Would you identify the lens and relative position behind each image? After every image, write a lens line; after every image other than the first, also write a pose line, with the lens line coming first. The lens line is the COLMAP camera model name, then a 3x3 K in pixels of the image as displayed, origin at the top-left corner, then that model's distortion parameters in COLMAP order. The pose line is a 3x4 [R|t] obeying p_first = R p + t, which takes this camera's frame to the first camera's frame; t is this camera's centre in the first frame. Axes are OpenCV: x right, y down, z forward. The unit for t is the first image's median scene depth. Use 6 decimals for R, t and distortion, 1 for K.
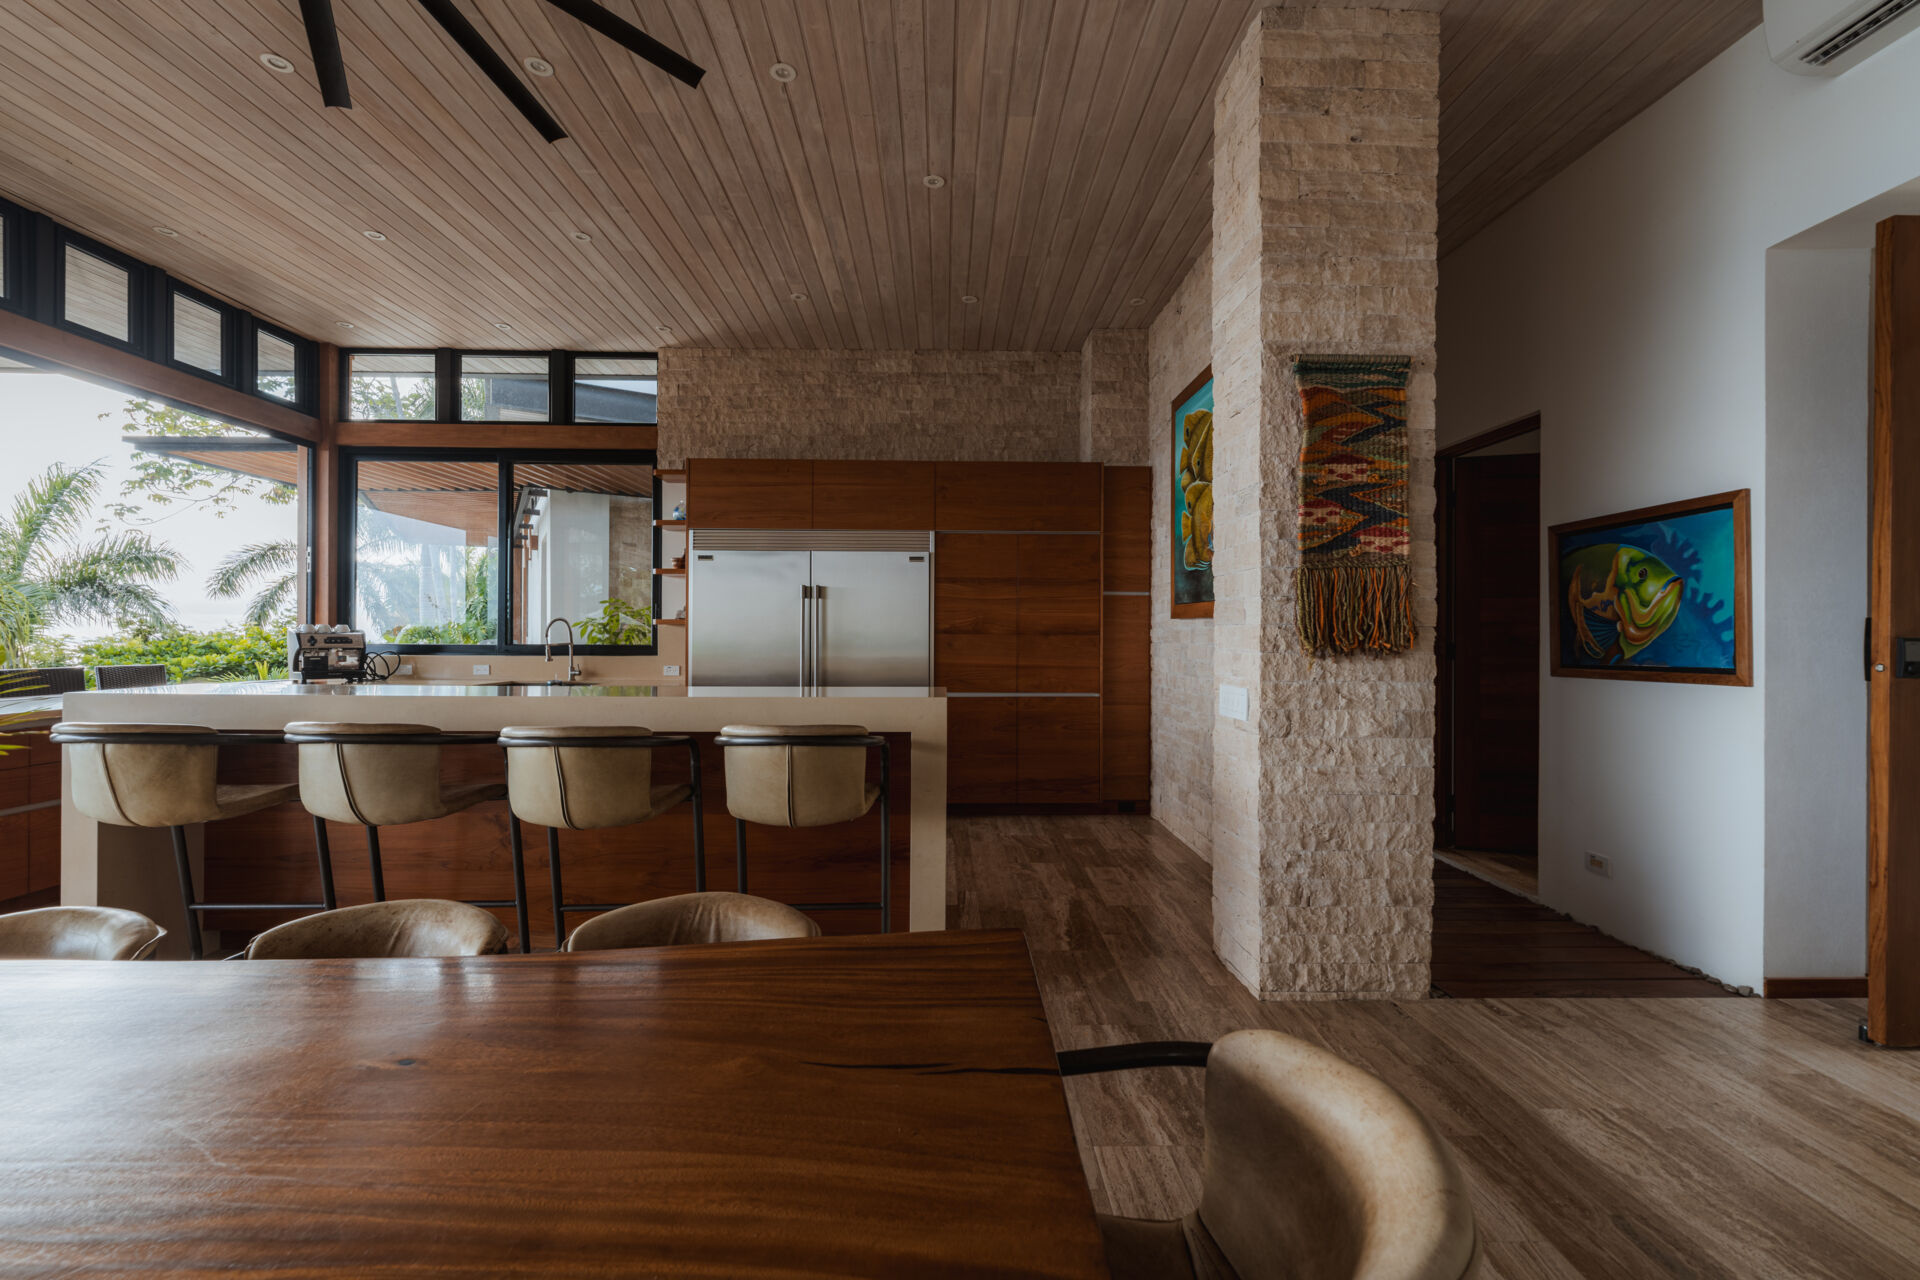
lens RADIAL K [[780.1, 0, 966.5], [0, 780.1, 649.2], [0, 0, 1]] dist [-0.001565, -0.000825]
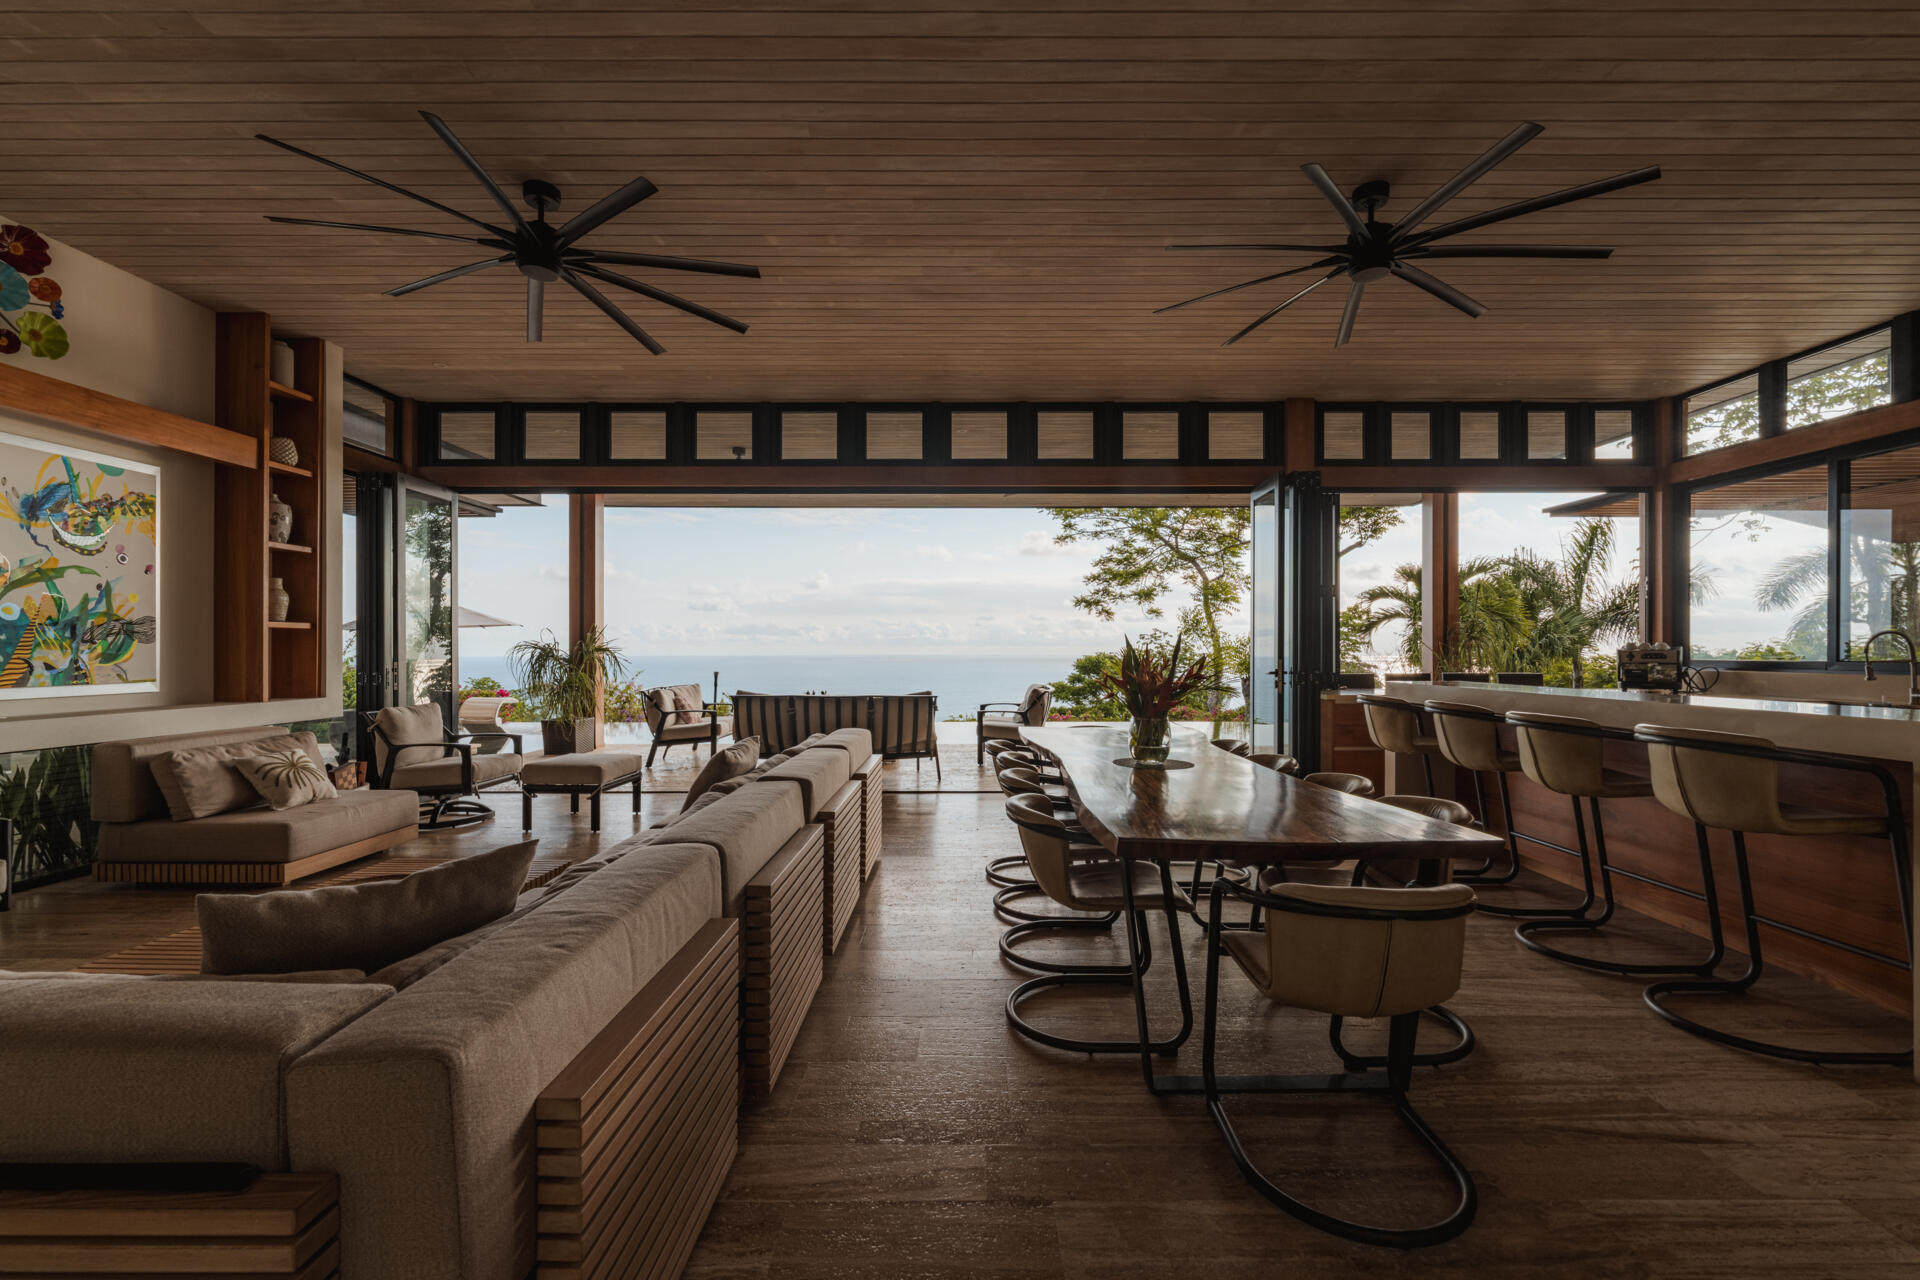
lens RADIAL K [[780.1, 0, 966.5], [0, 780.1, 649.2], [0, 0, 1]] dist [-0.001565, -0.000825]
pose [[-0.032303, -0.004910, -0.999466, 0.361431], [-0.016526, 0.999854, -0.004378, 0.002504], [0.999341, 0.016376, -0.032379, 0.010710]]
